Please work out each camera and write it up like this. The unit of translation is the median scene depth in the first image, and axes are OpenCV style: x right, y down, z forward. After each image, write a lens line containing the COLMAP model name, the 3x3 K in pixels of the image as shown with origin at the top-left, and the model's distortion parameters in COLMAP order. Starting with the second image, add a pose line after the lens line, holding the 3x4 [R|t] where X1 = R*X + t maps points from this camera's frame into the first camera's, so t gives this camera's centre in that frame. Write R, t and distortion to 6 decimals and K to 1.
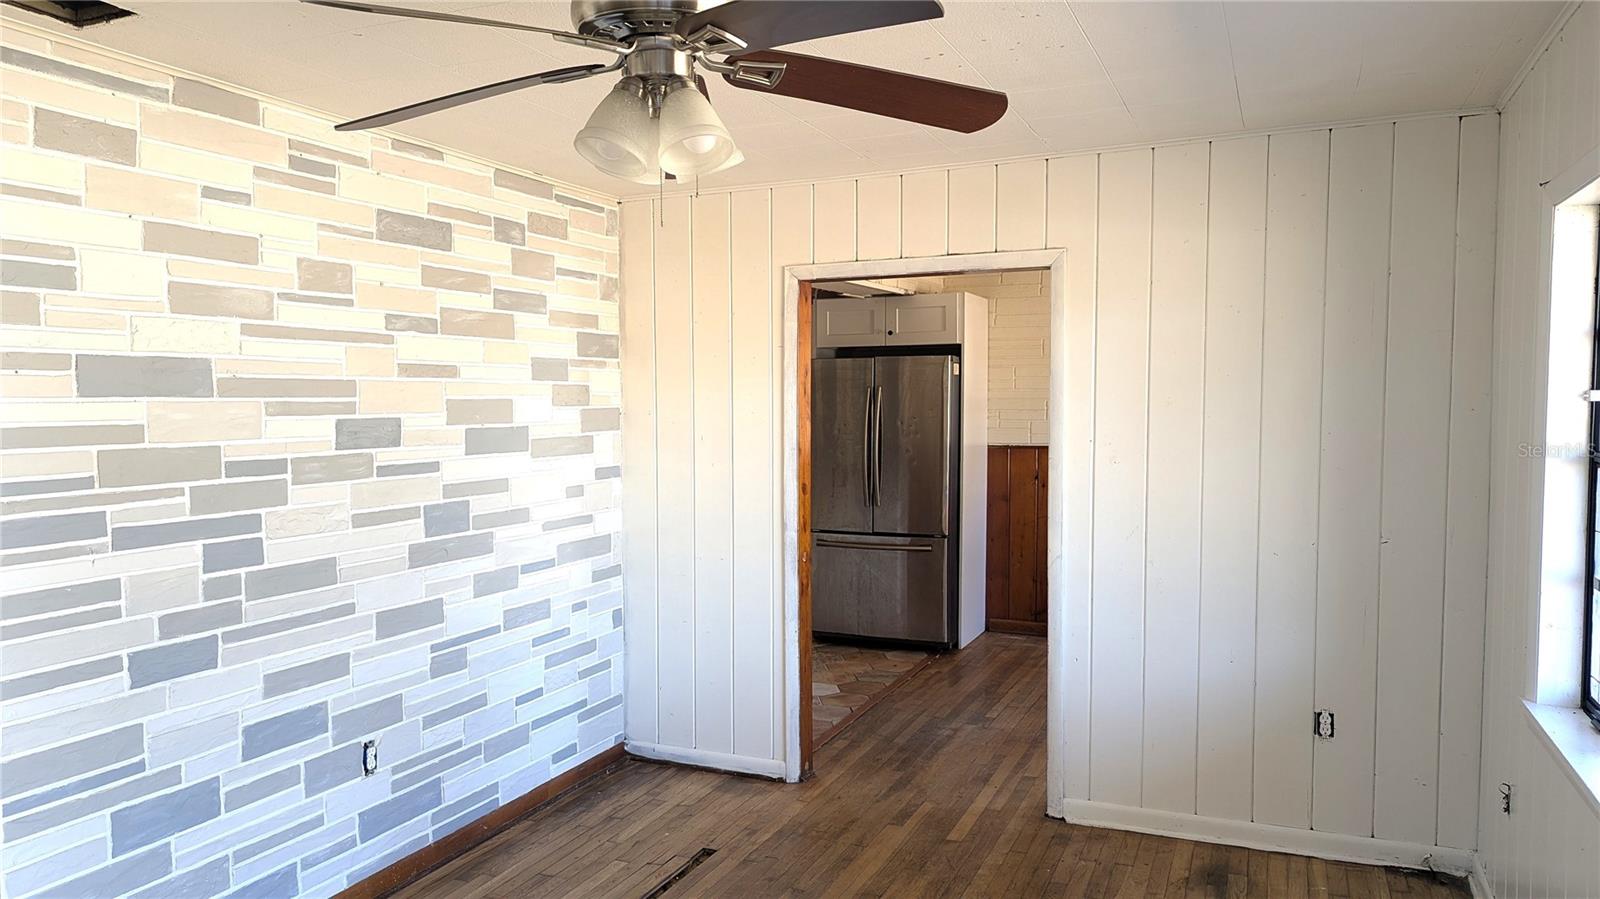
lens RADIAL K [[1094.7, 0, 800.0], [0, 1094.7, 449.5], [0, 0, 1]] dist [0.000615, -0.000381]
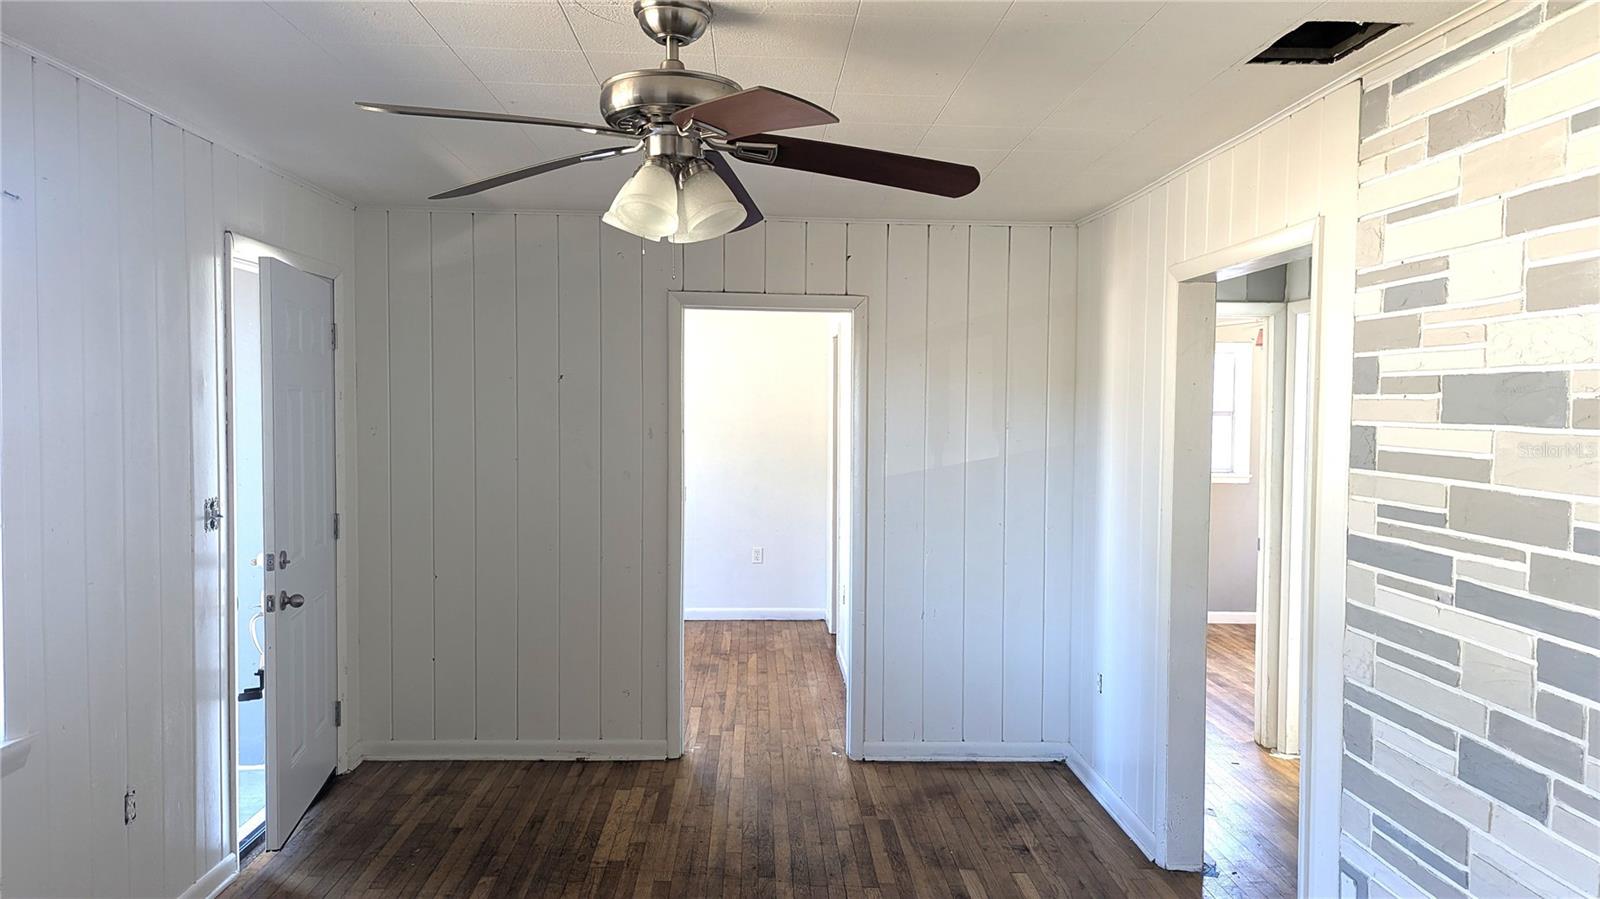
lens RADIAL K [[1094.7, 0, 800.0], [0, 1094.7, 449.5], [0, 0, 1]] dist [0.000615, -0.000381]
pose [[-0.895495, 0.014332, -0.444841, 0.195440], [-0.029400, 0.995394, 0.091254, -0.087785], [0.444100, 0.094796, -0.890948, 1.484153]]
